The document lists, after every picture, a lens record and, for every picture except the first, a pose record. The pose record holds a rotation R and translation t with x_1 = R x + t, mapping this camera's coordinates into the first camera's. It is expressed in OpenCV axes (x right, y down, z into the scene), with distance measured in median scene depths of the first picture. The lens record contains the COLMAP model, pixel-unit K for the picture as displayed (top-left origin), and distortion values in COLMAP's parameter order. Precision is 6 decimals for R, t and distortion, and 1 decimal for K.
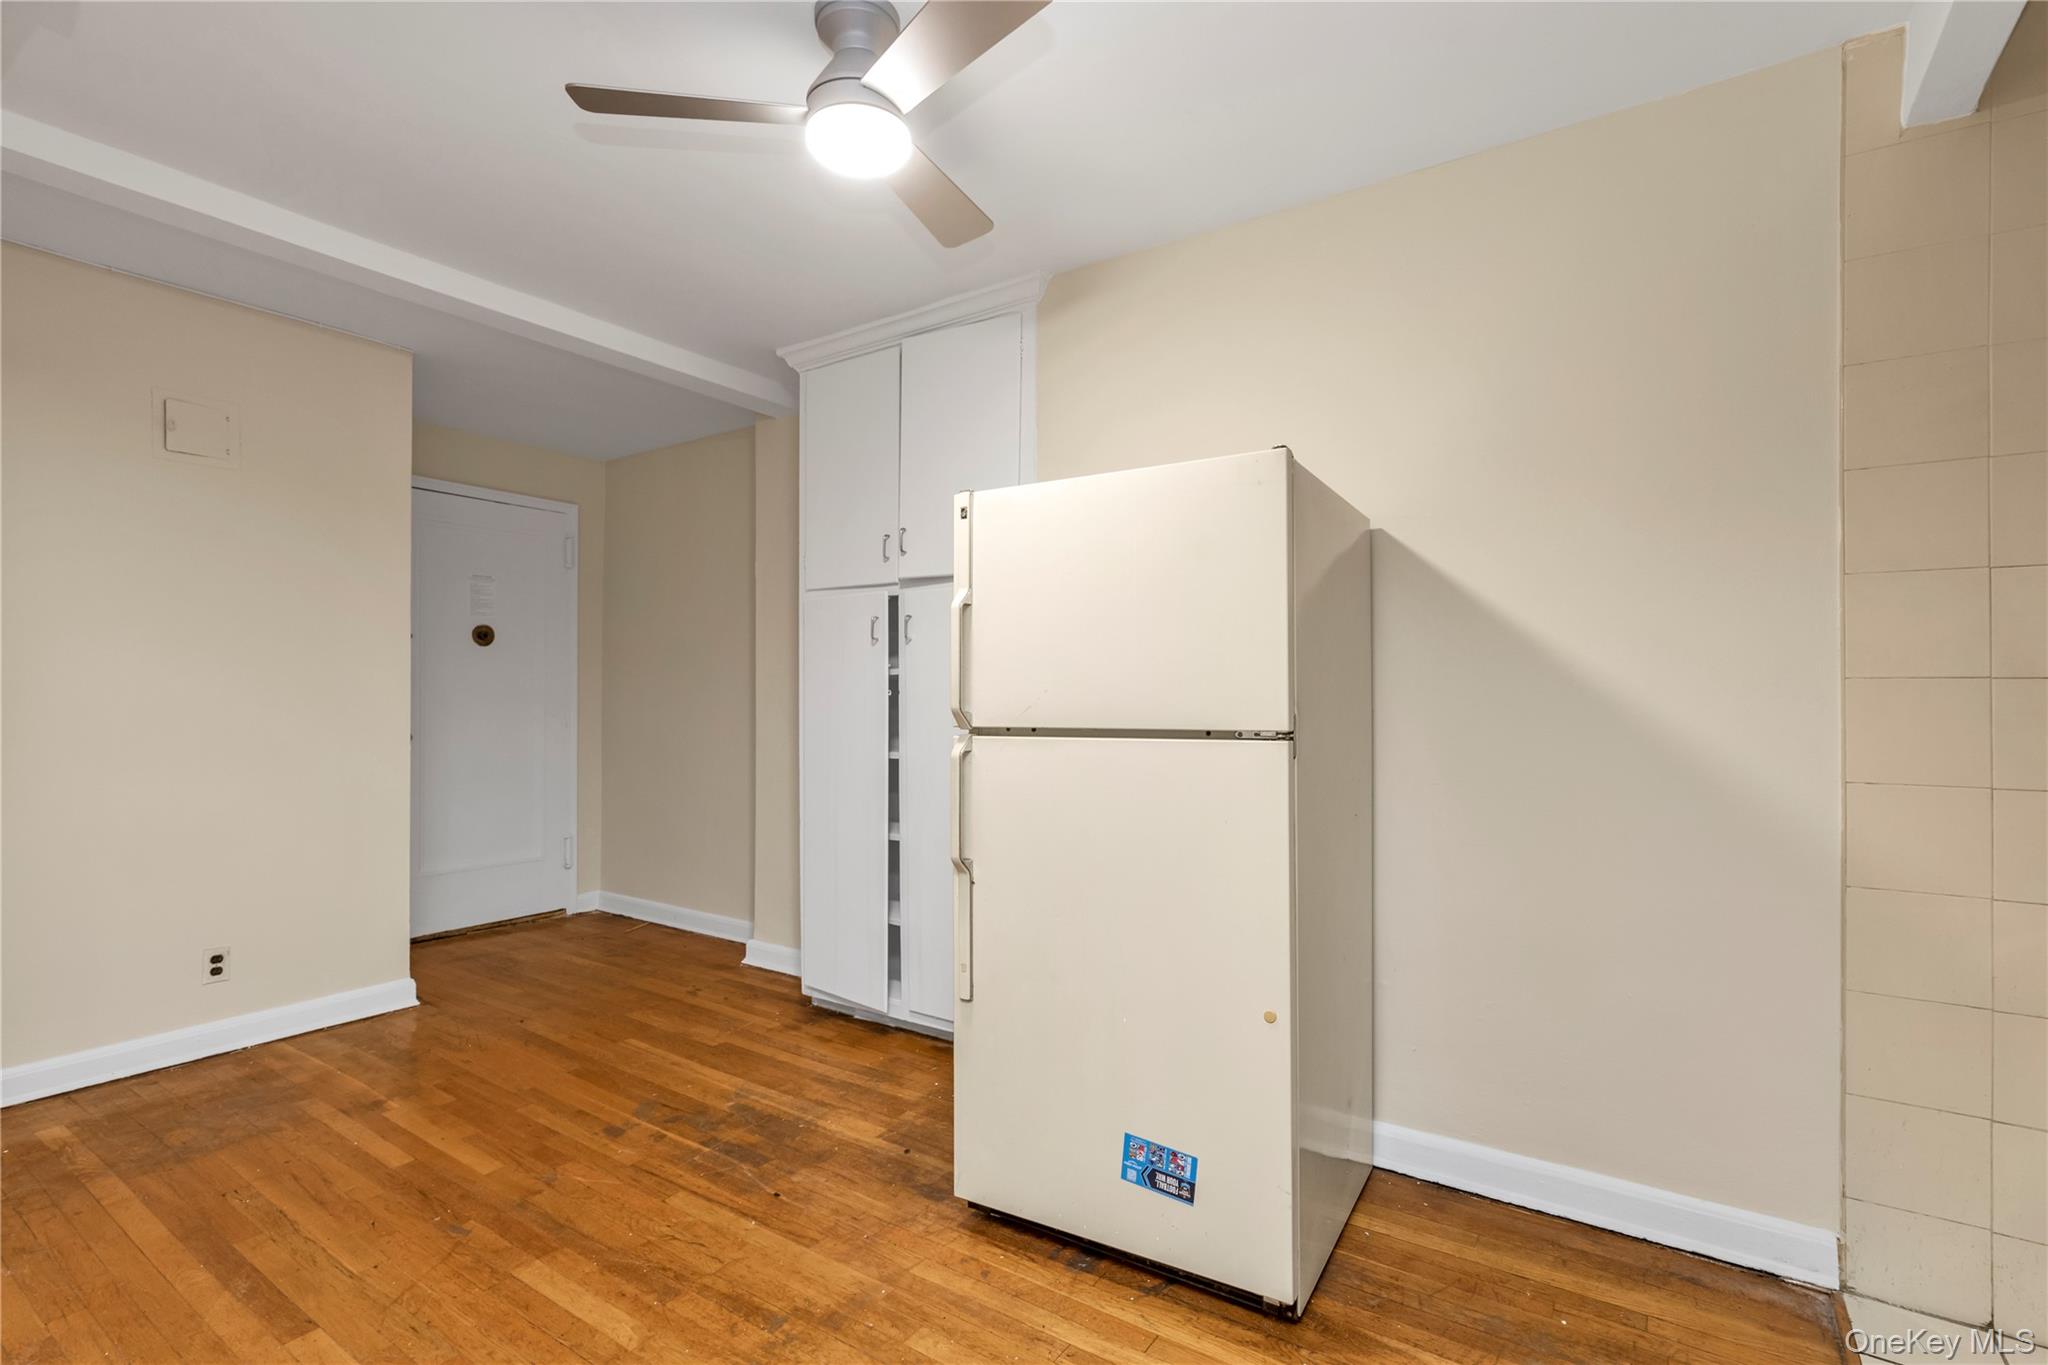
lens RADIAL K [[959.5, 0, 1024.0], [0, 959.5, 682.5], [0, 0, 1]] dist [0.001452, 0.000224]
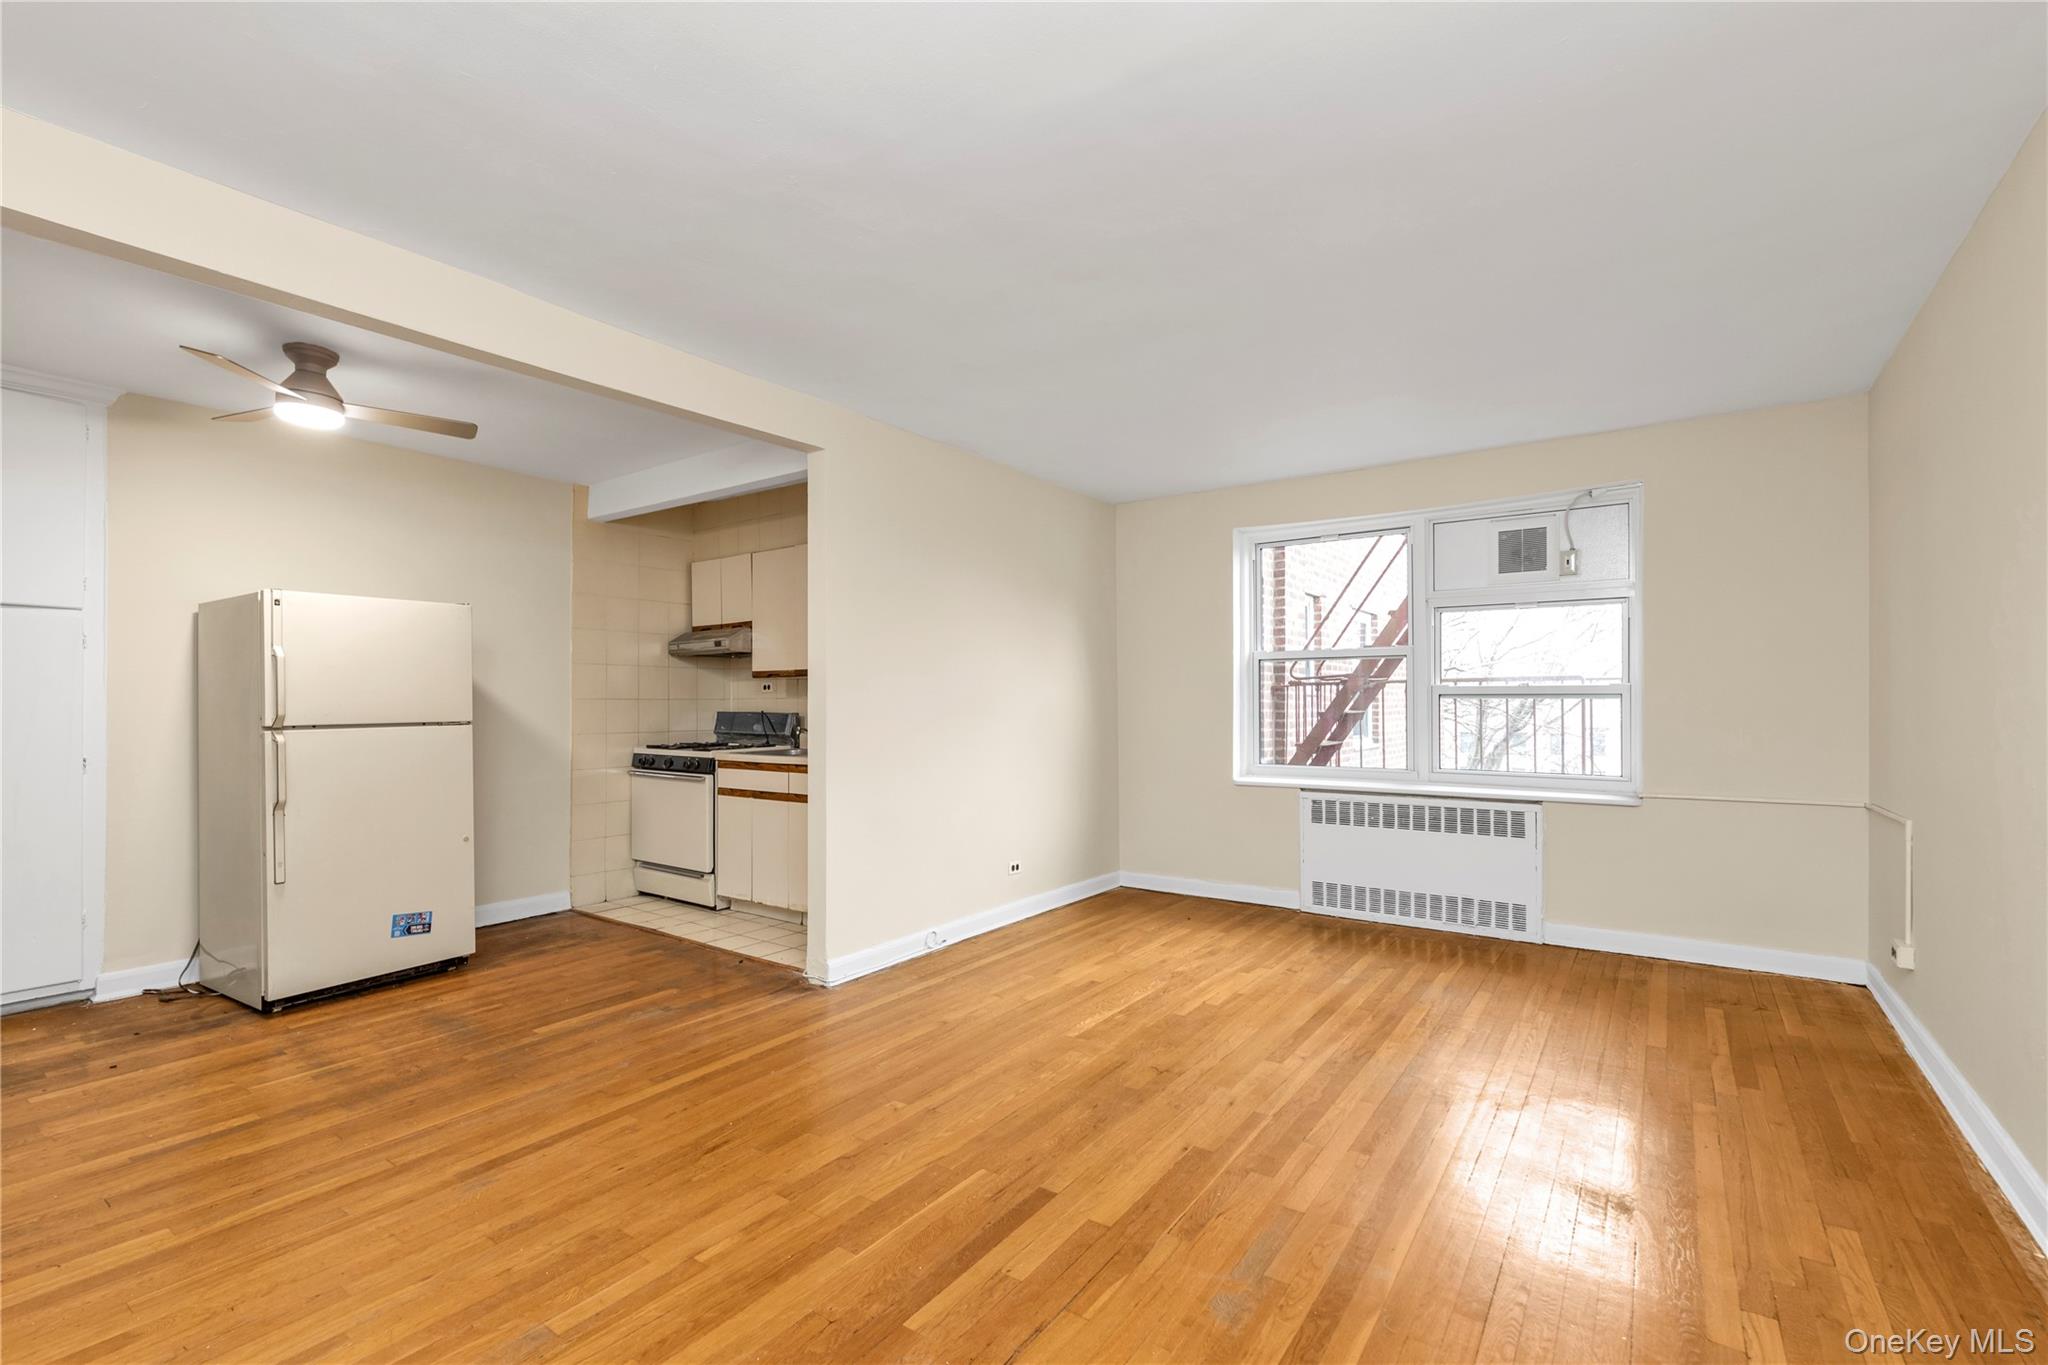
lens RADIAL K [[901.7, 0, 1024.0], [0, 901.7, 682.5], [0, 0, 1]] dist [-0.000096, 0.000112]
pose [[0.015288, 0.021775, 0.999646, -1.872611], [-0.002642, 0.999760, -0.021737, -0.001076], [-0.999880, -0.002309, 0.015342, -0.413016]]
